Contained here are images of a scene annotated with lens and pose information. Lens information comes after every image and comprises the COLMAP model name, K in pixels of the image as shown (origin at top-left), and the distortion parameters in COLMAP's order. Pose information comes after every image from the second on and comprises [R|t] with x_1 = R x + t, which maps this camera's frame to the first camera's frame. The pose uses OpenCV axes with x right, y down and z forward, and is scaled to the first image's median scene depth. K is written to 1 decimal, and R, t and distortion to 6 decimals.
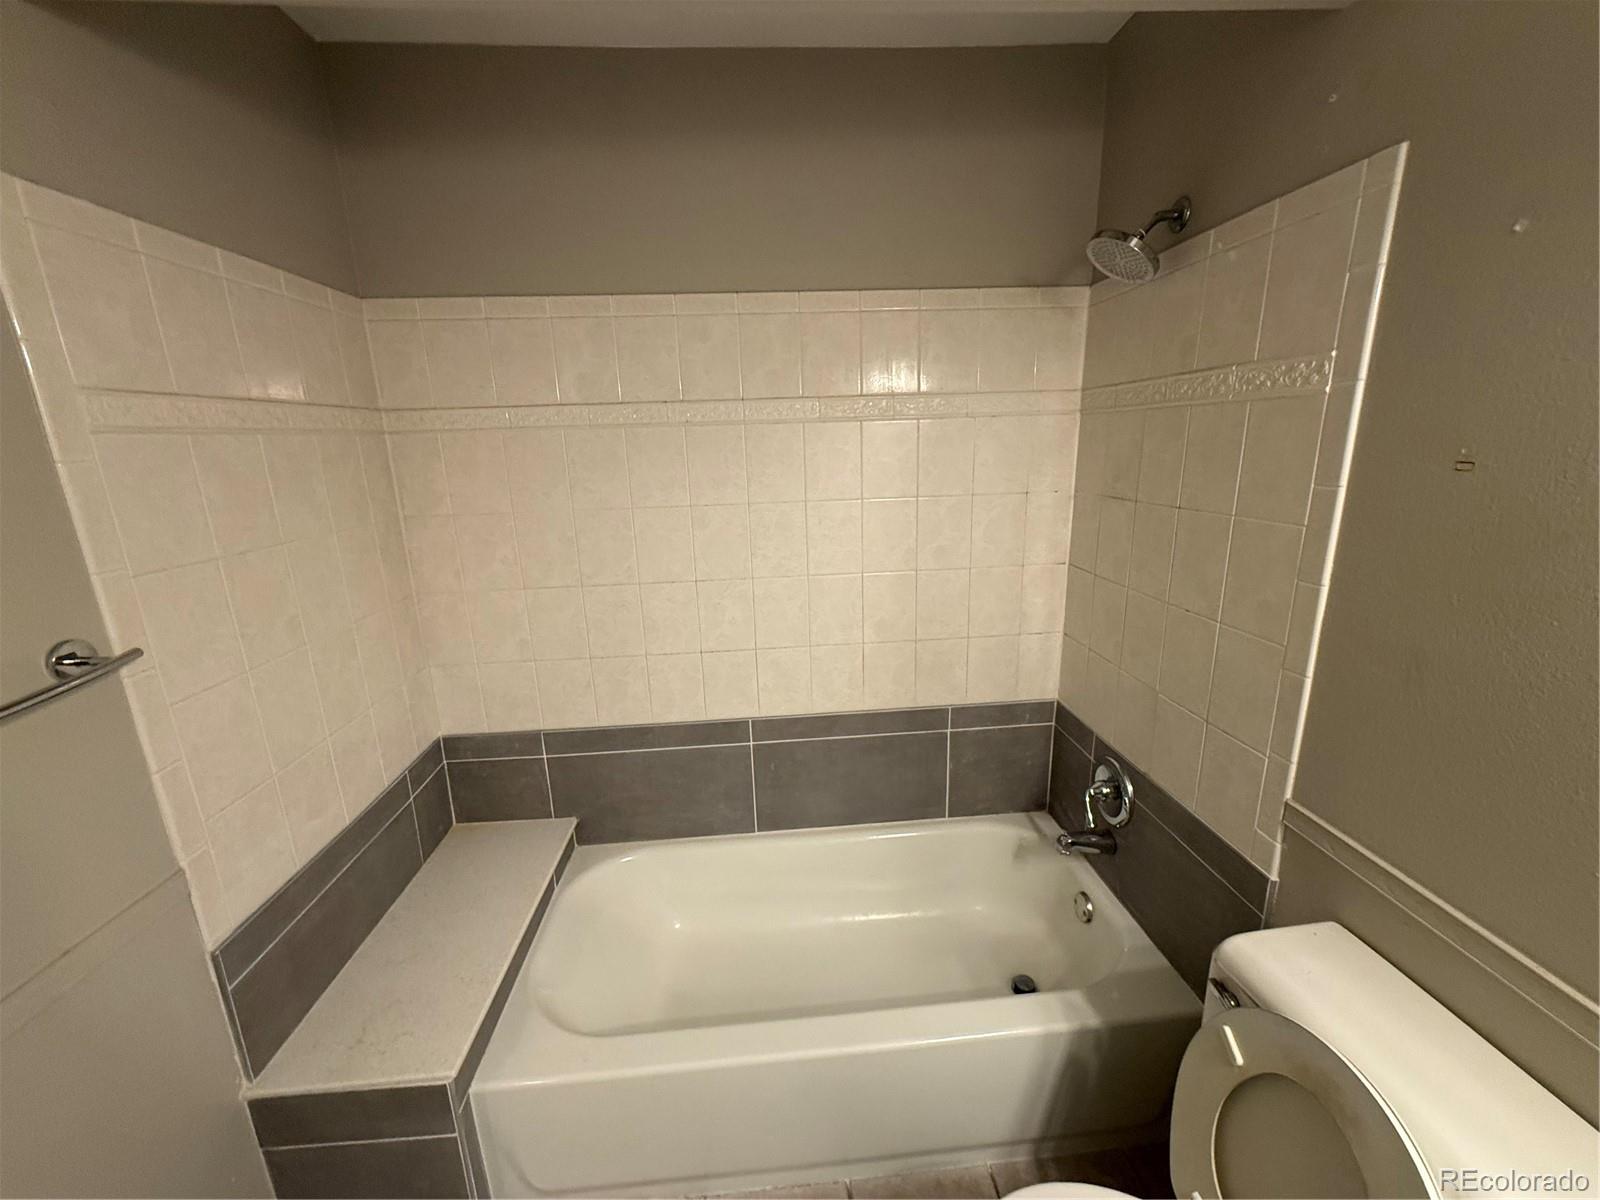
lens RADIAL K [[638.5, 0, 802.5], [0, 638.5, 602.8], [0, 0, 1]] dist [0.000158, 0.000247]
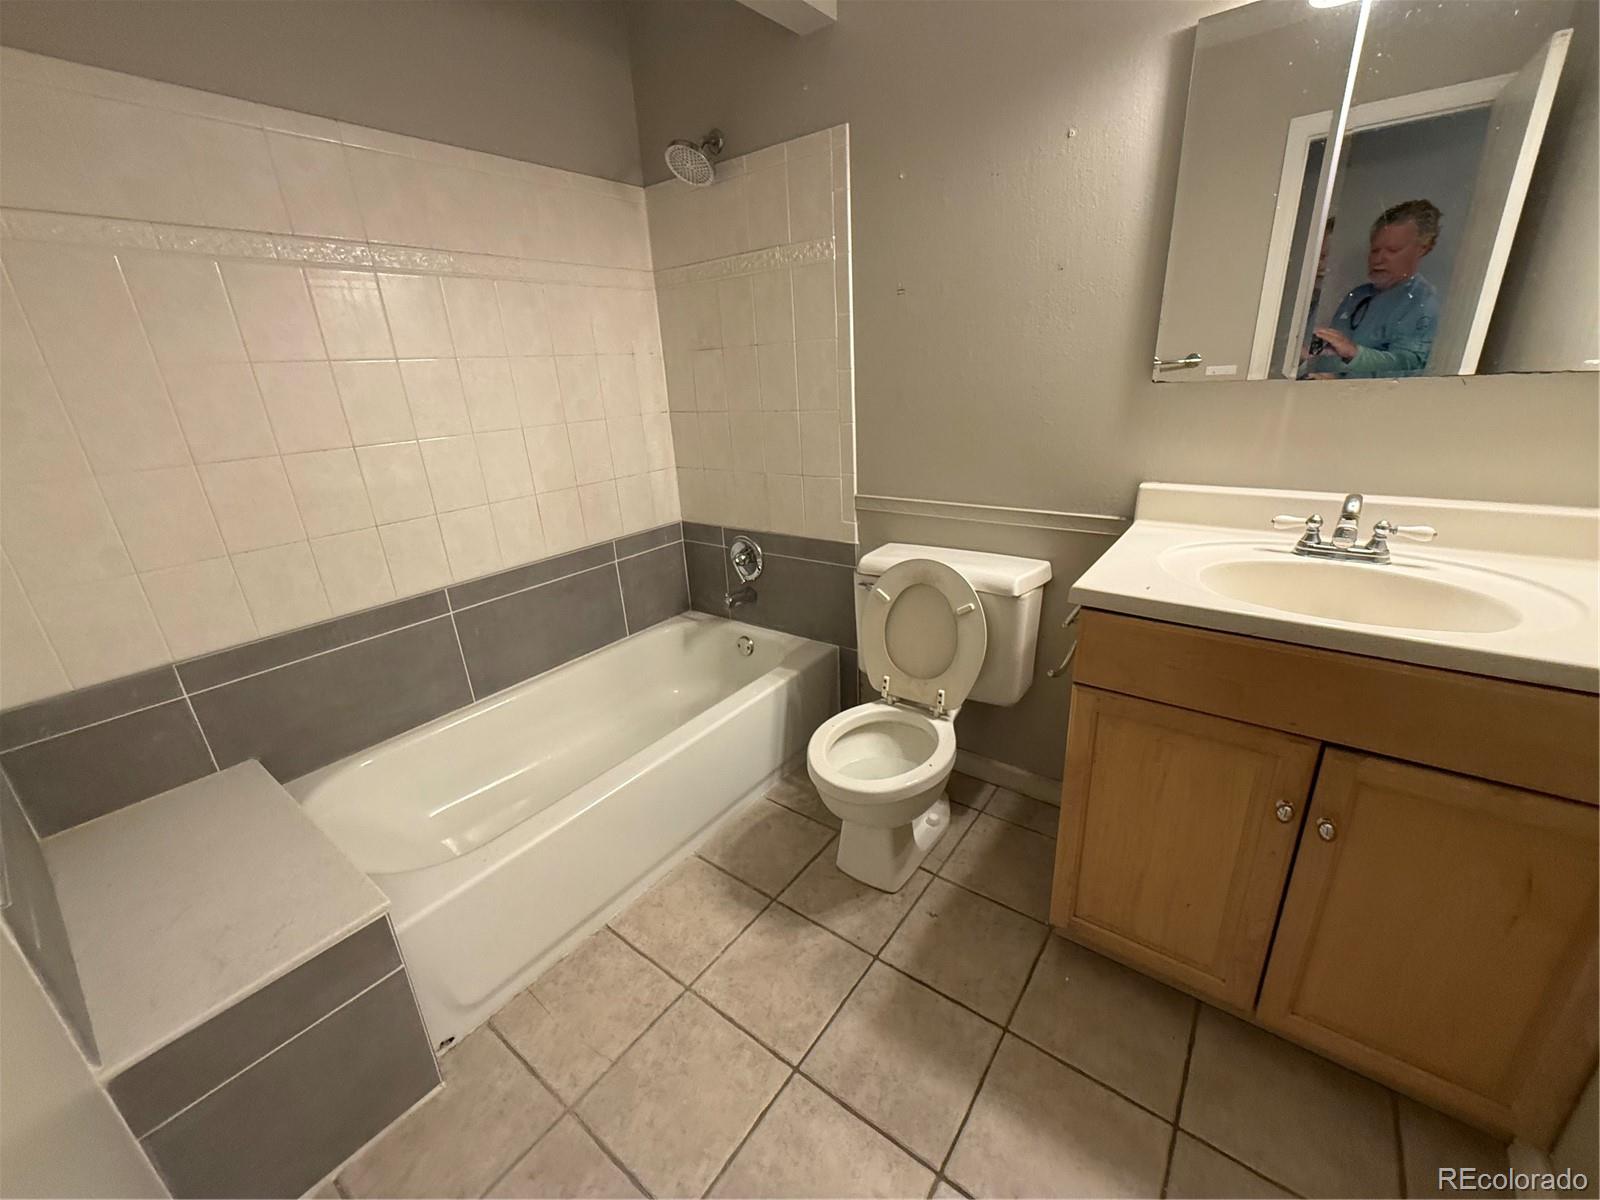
lens RADIAL K [[638.5, 0, 802.5], [0, 638.5, 602.8], [0, 0, 1]] dist [0.000158, 0.000247]
pose [[0.662695, -0.259554, 0.702473, -0.458775], [0.213994, 0.964538, 0.154507, 0.186191], [-0.717665, 0.047934, 0.694737, -0.099027]]
